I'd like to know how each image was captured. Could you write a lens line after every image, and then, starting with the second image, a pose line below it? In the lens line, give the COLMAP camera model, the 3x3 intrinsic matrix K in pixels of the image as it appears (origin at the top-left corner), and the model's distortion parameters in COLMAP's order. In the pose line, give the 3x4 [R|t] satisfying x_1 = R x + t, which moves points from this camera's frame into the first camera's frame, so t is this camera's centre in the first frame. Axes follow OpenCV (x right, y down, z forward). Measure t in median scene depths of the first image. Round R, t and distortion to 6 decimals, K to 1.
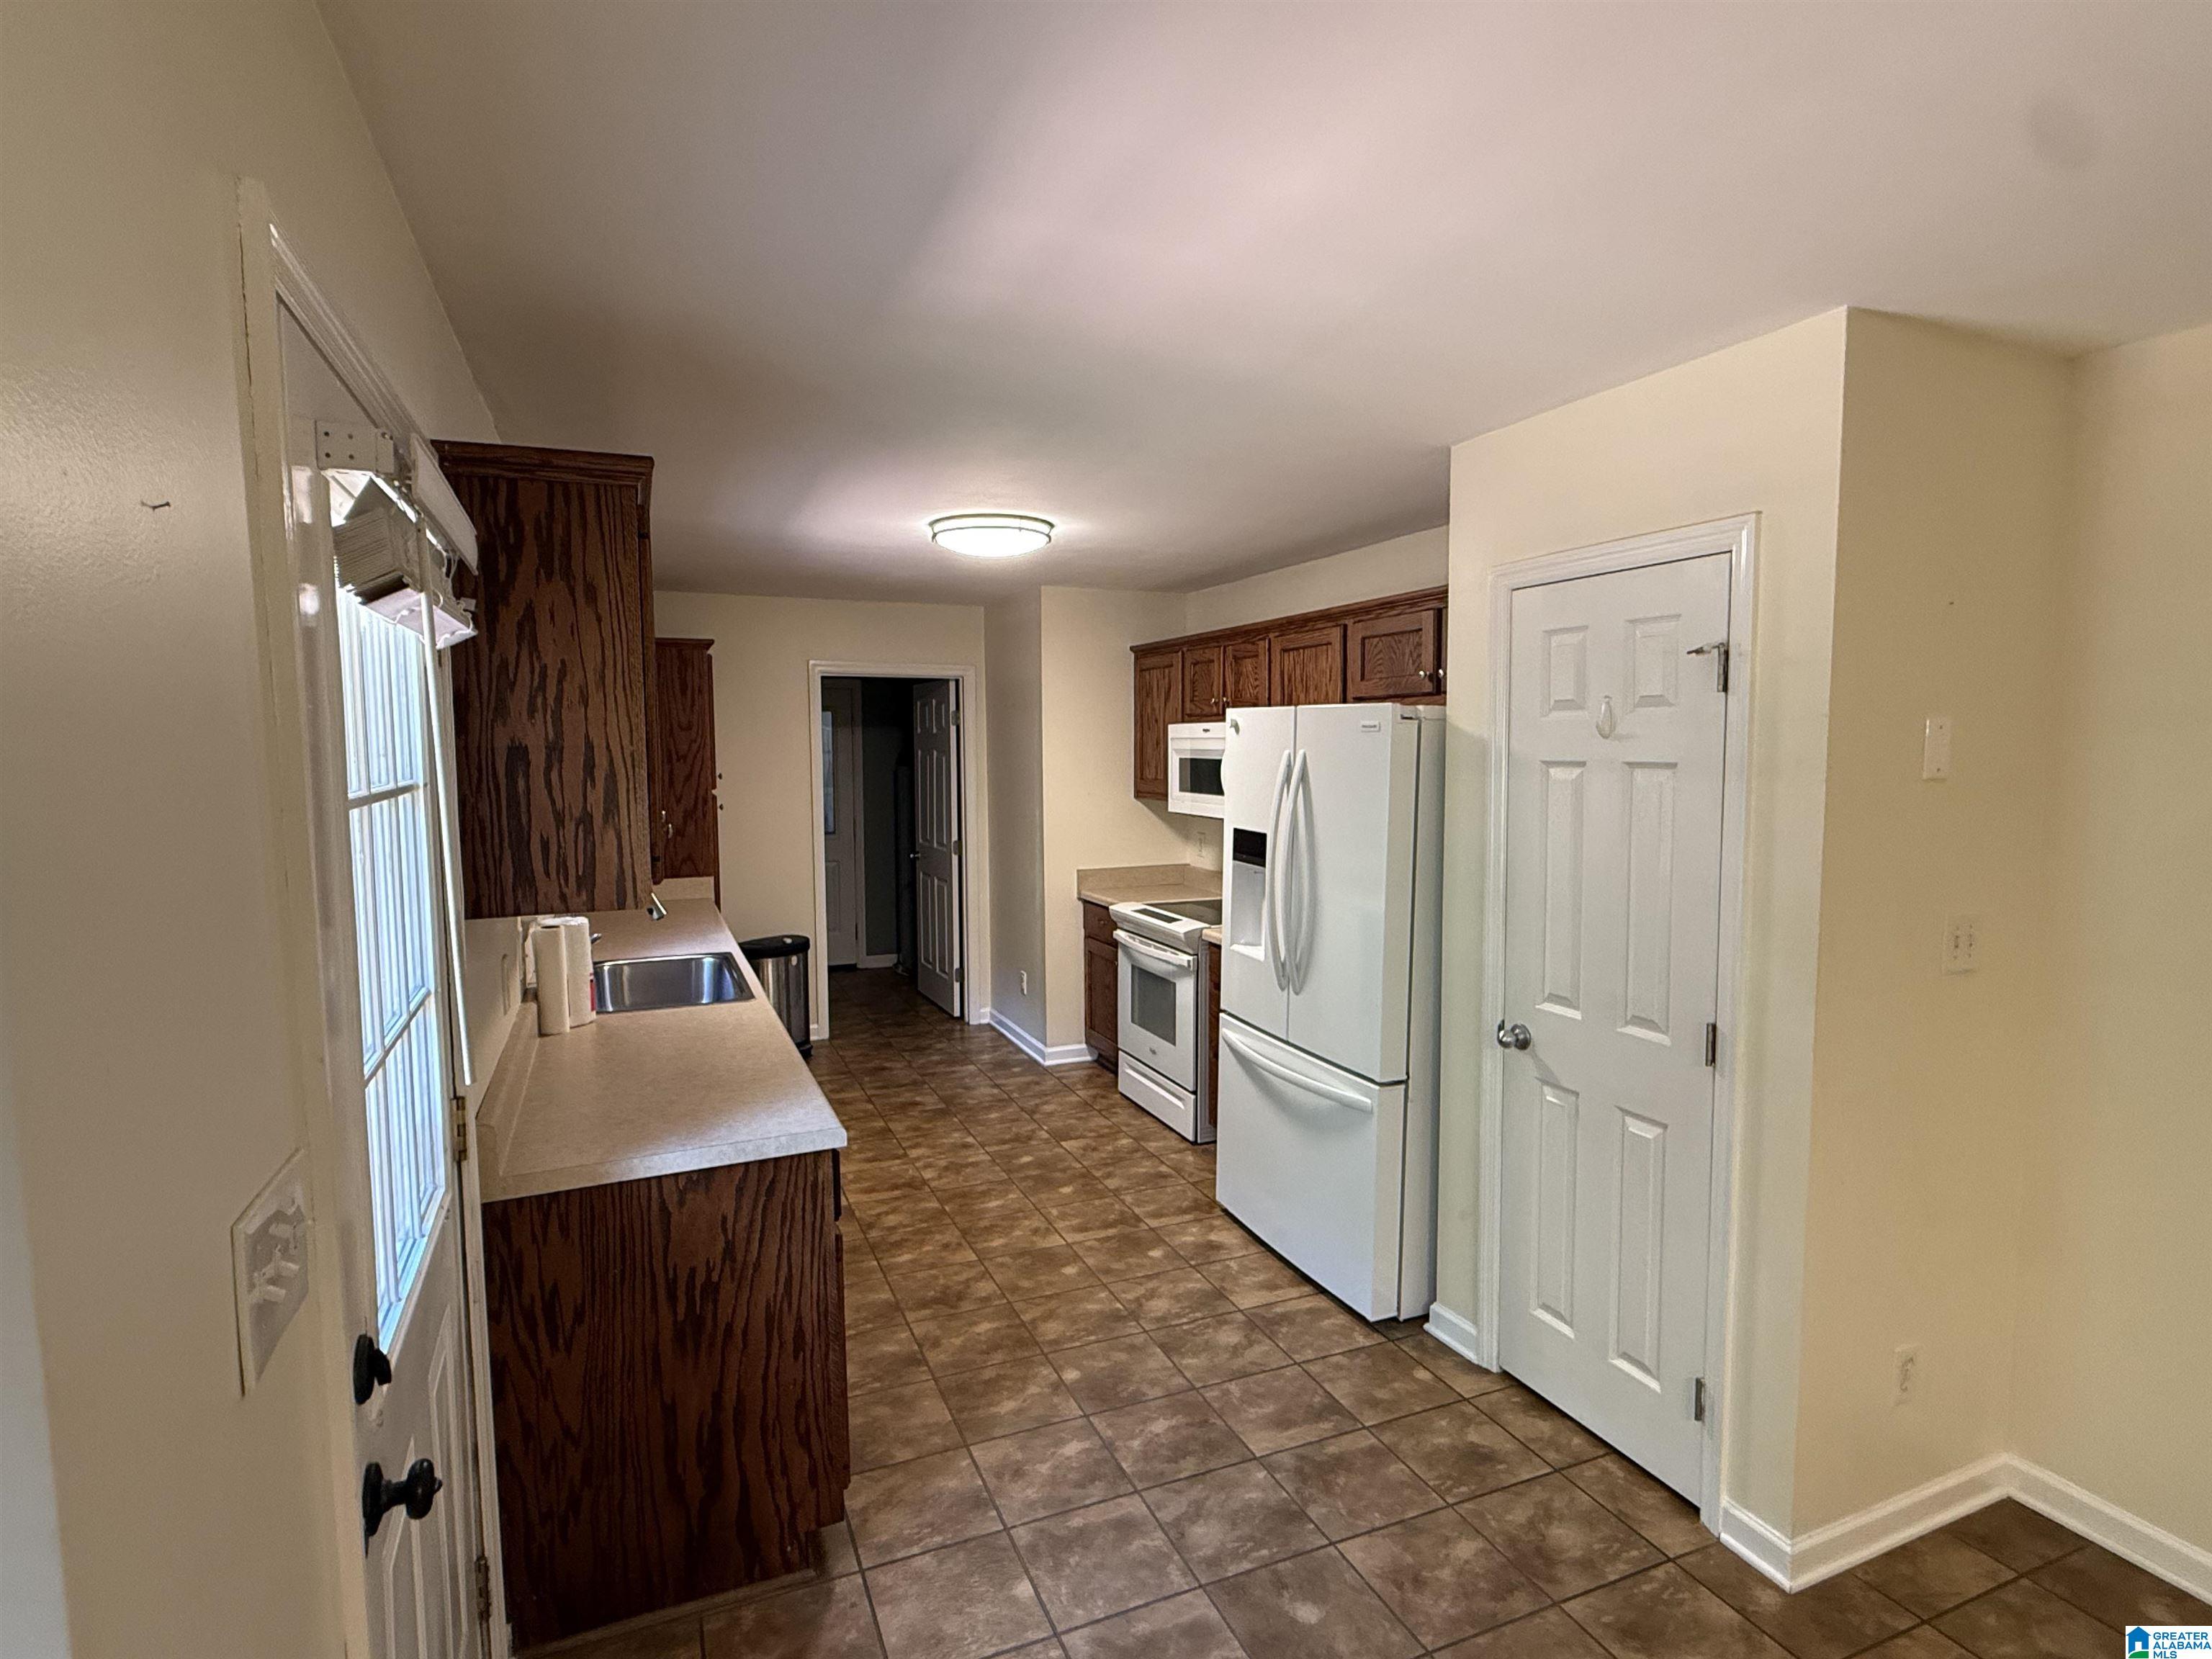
lens RADIAL K [[1123.7, 0, 1096.0], [0, 1123.7, 830.2], [0, 0, 1]] dist [0.006196, 0.001640]
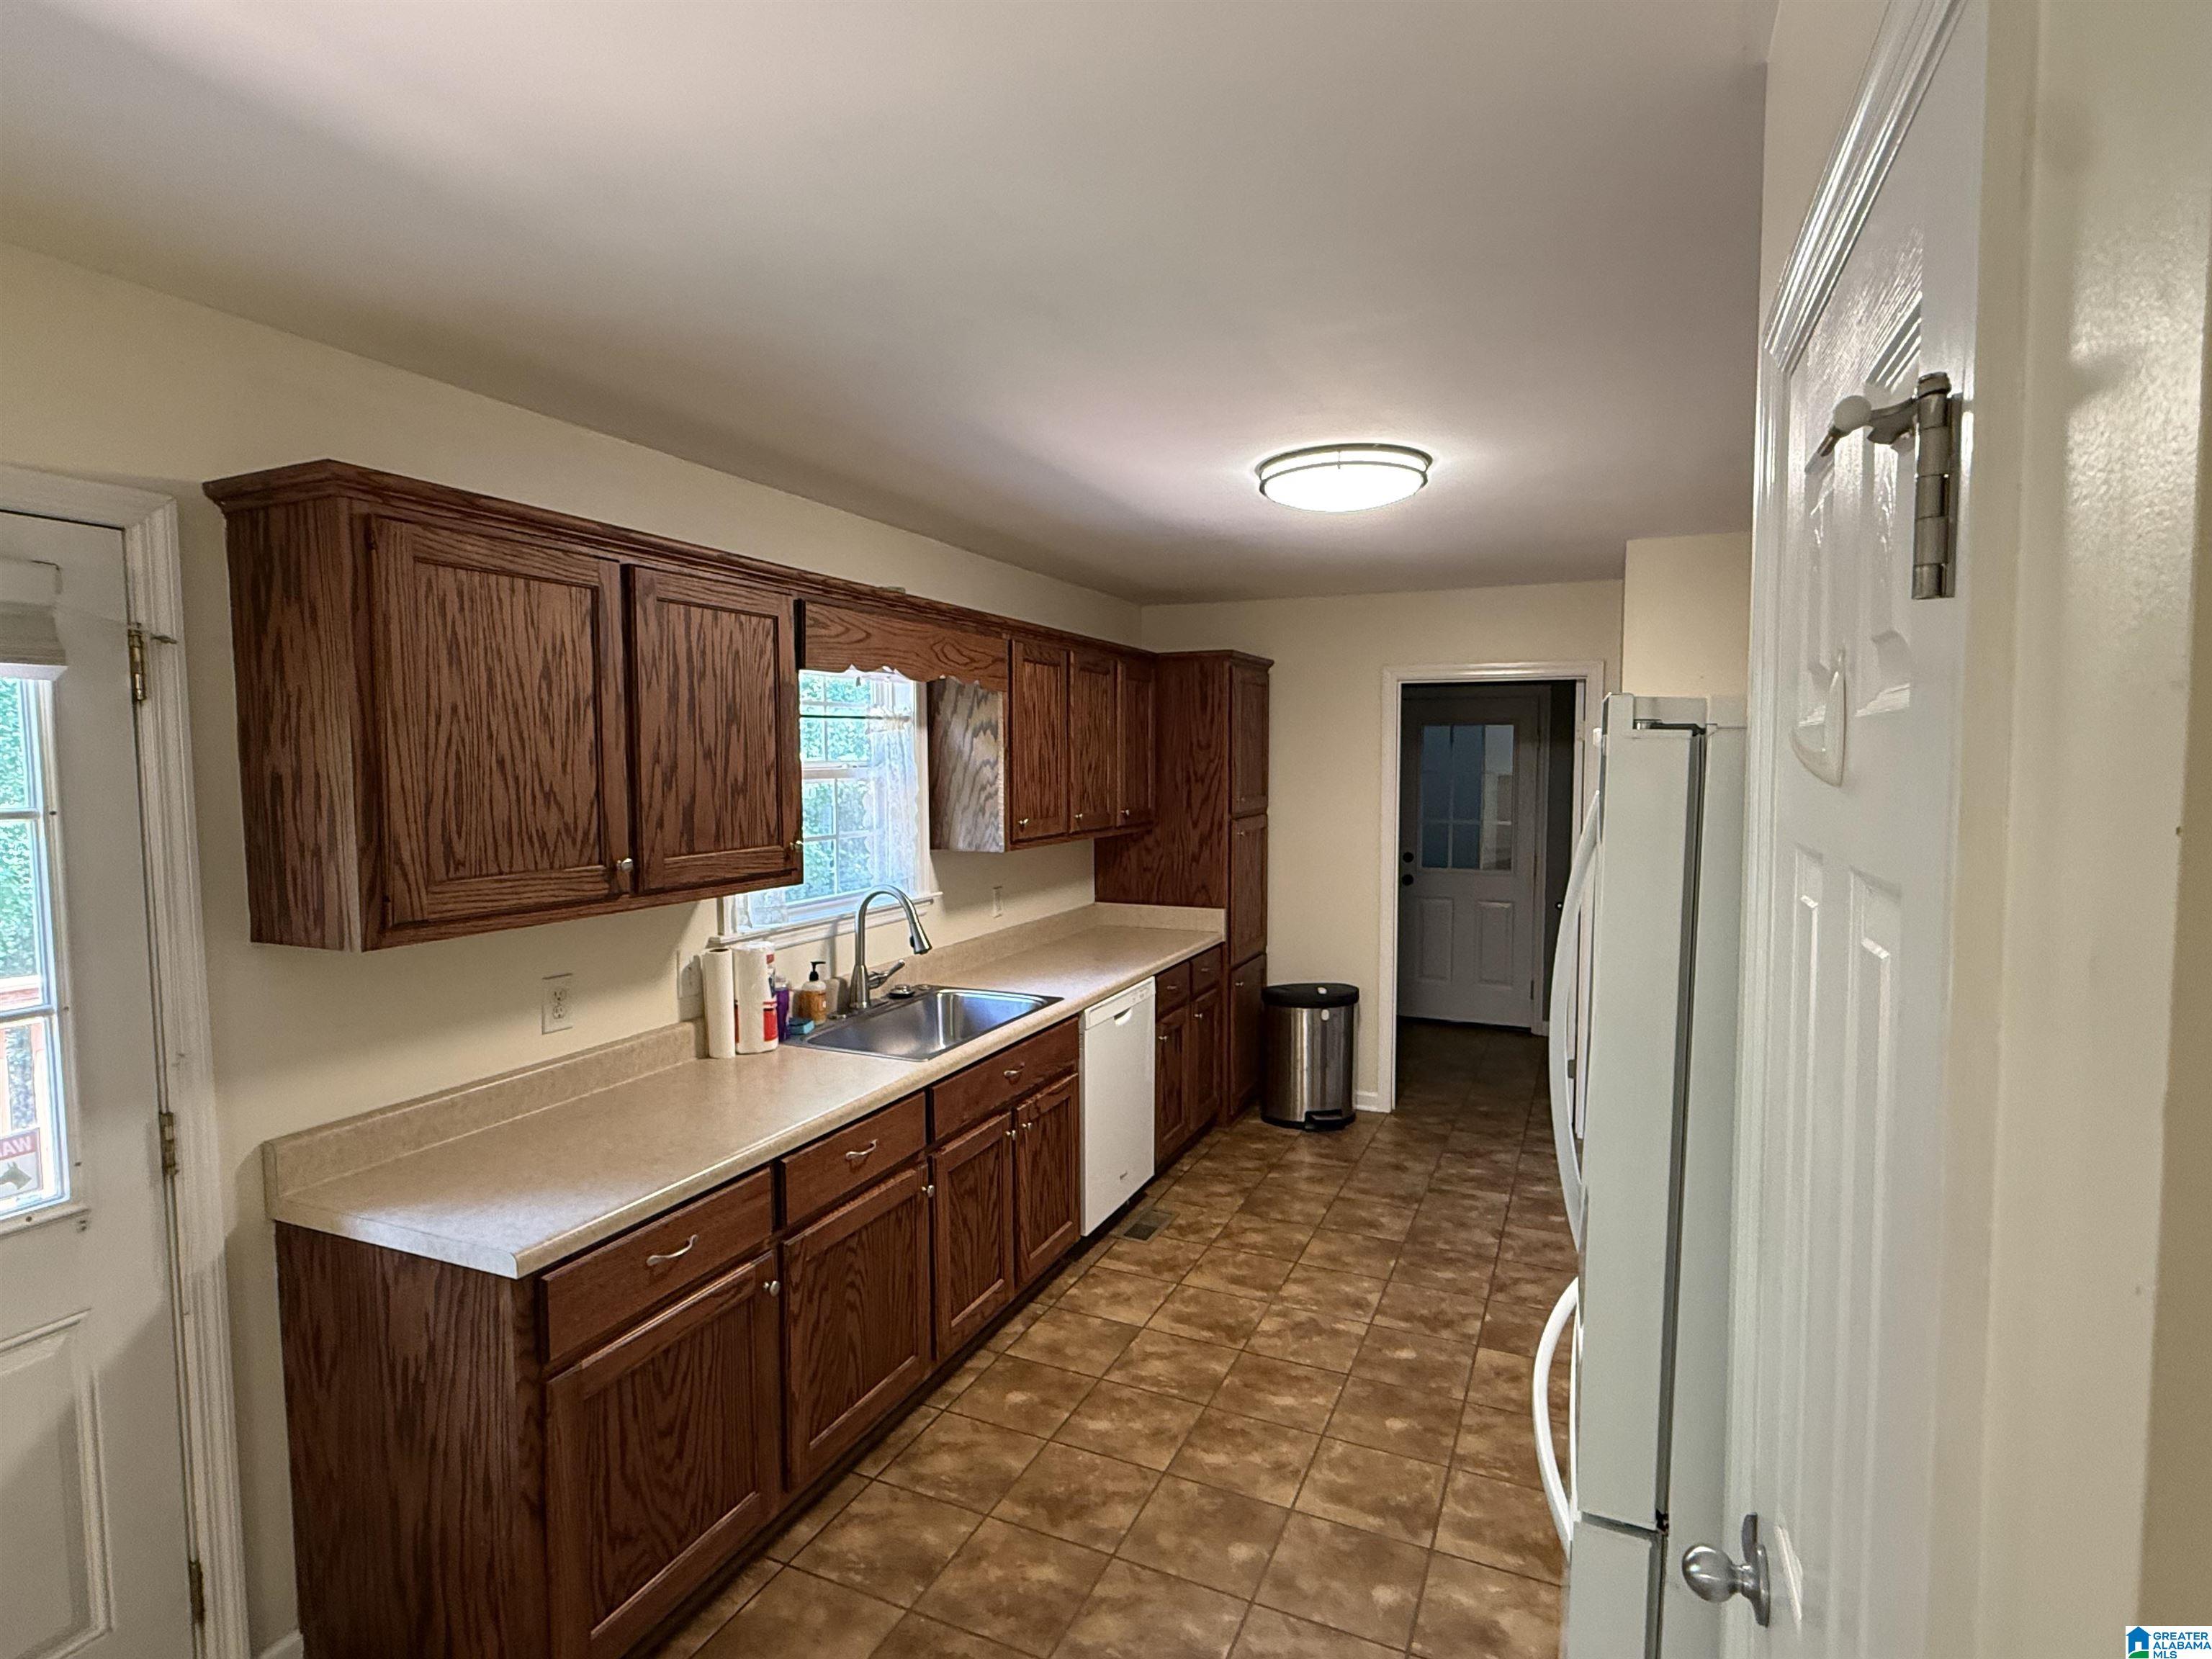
lens RADIAL K [[1123.7, 0, 1103.4], [0, 1123.7, 827.6], [0, 0, 1]] dist [0.006196, 0.001640]
pose [[0.684038, 0.049267, -0.727781, 0.376500], [-0.059593, 0.998156, 0.011559, -0.043549], [0.727008, 0.035464, 0.685712, 0.443817]]
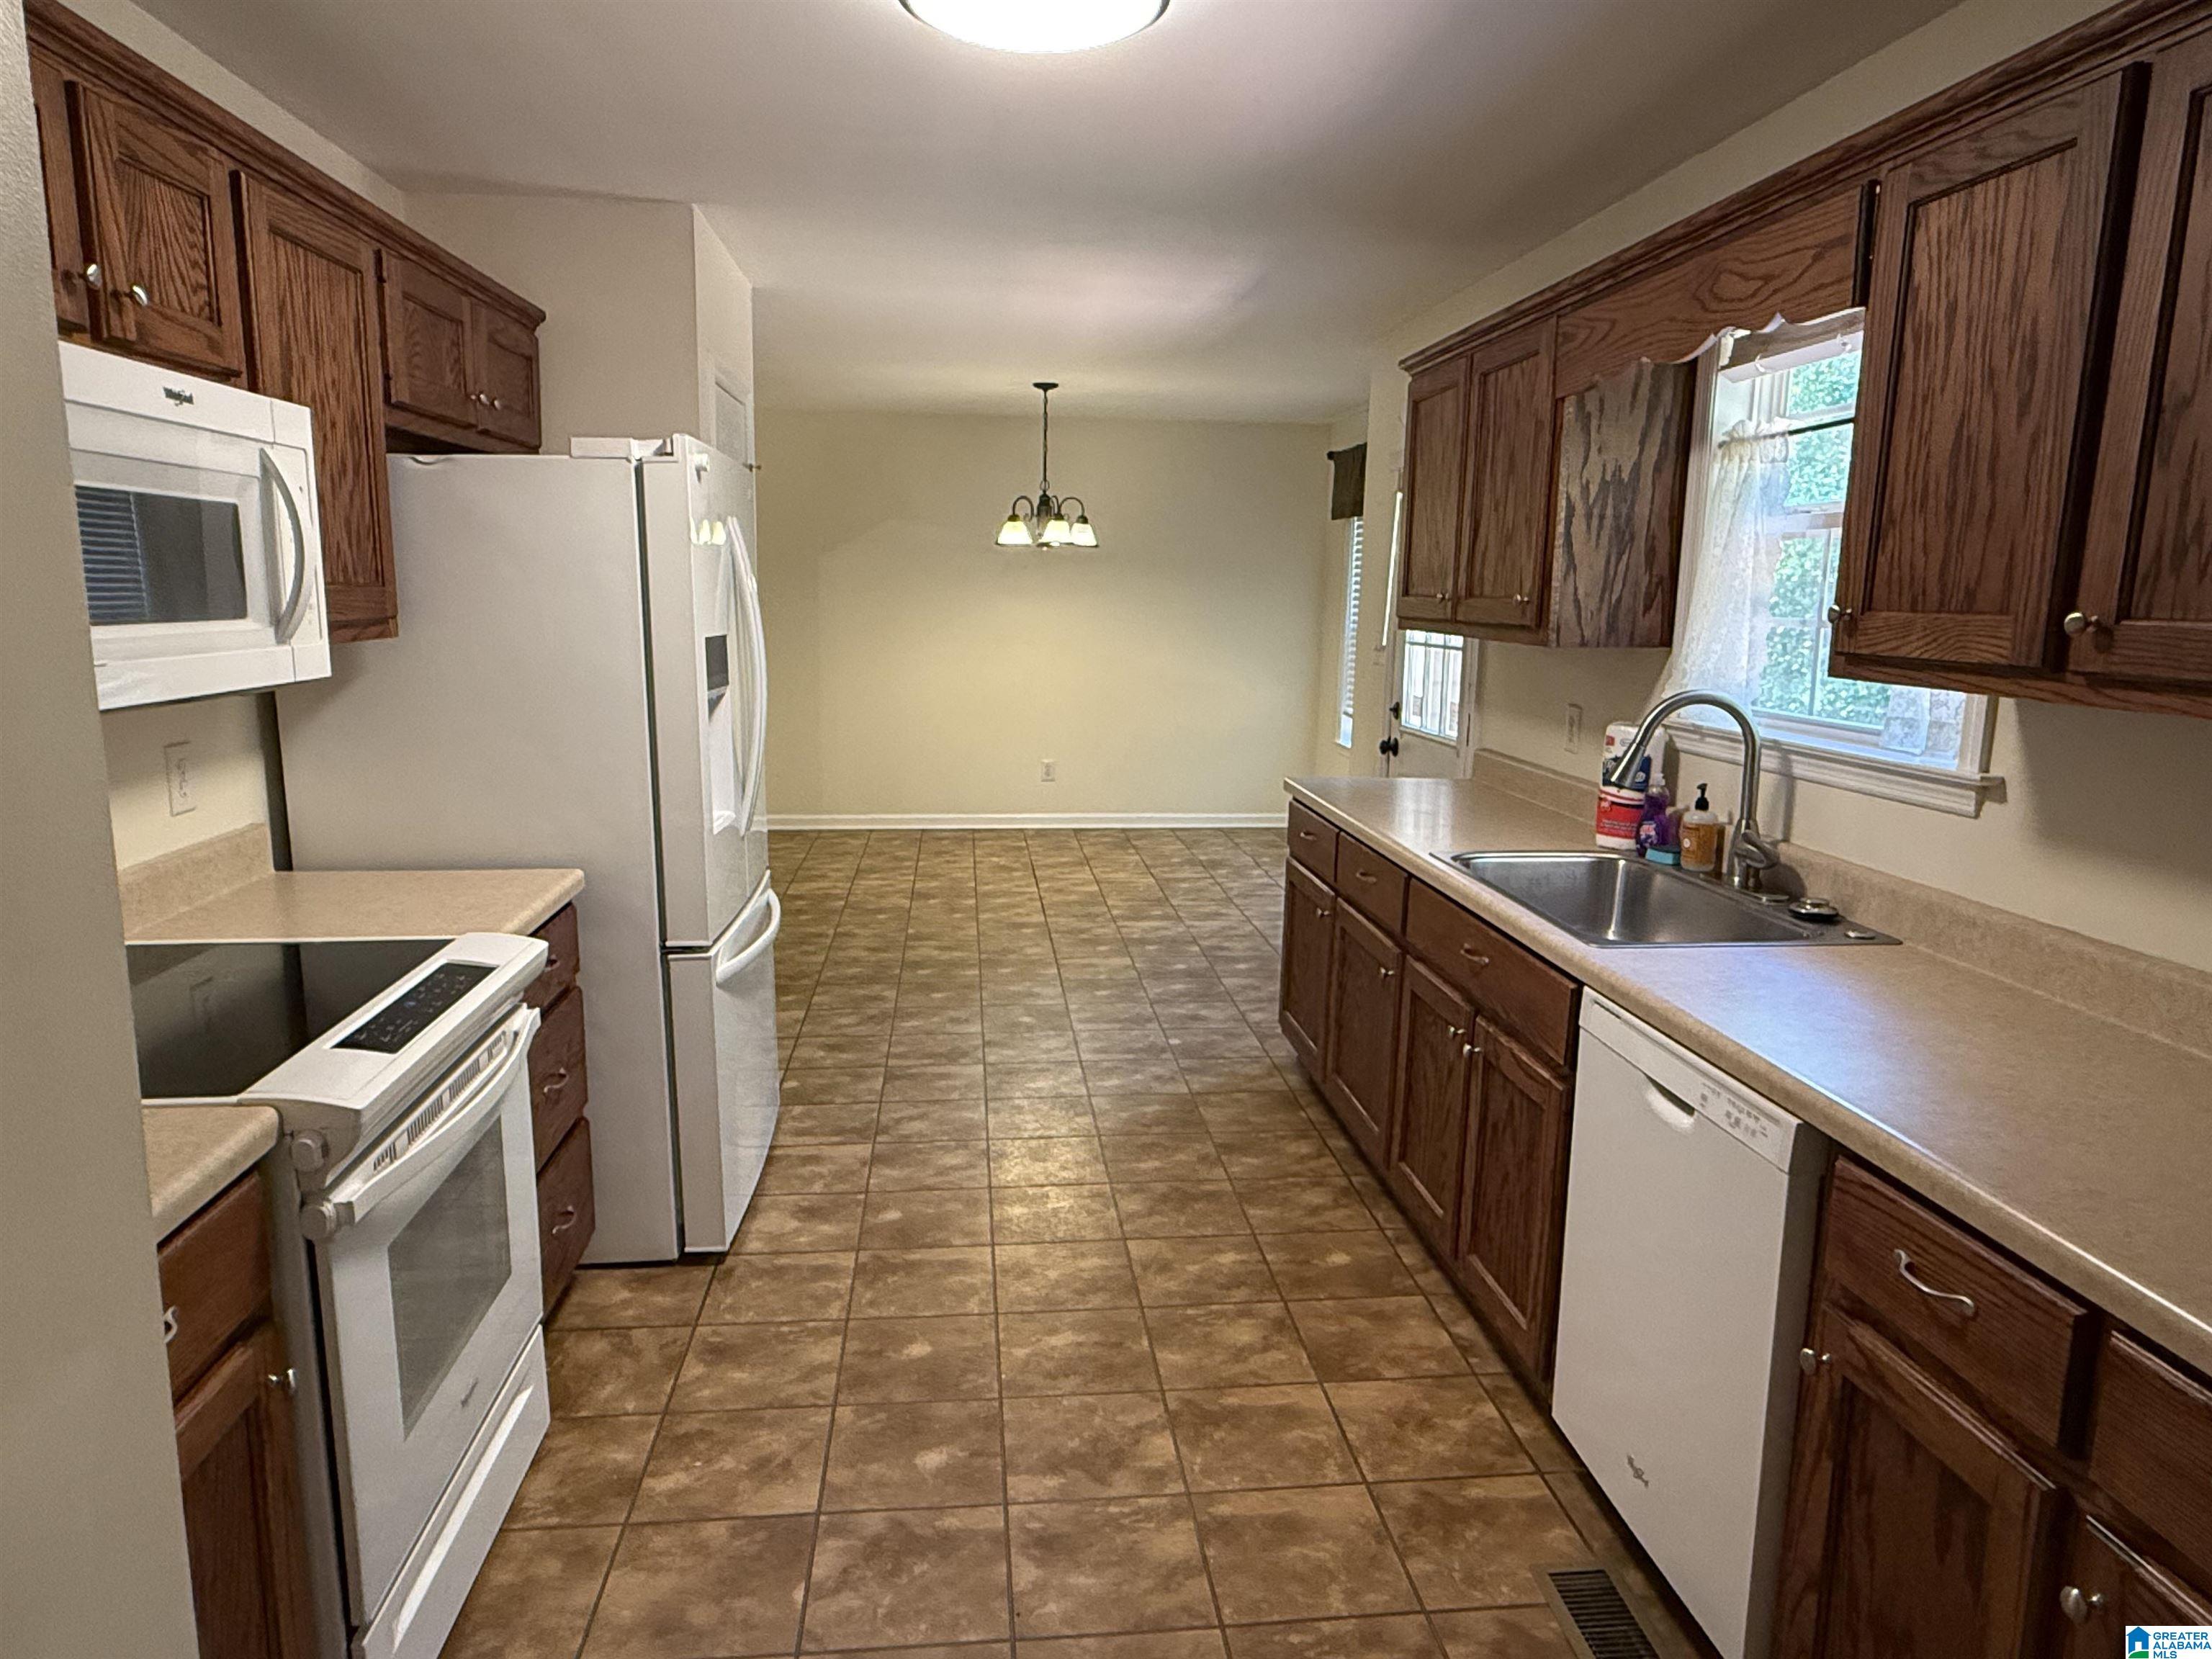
lens RADIAL K [[1402.9, 0, 1106.2], [0, 1402.9, 834.8], [0, 0, 1]] dist [0.006281, 0.000914]
pose [[-0.958161, -0.058706, 0.280143, -0.321841], [0.013728, 0.968189, 0.249842, -0.091022], [-0.285899, 0.243235, -0.926876, 1.740061]]
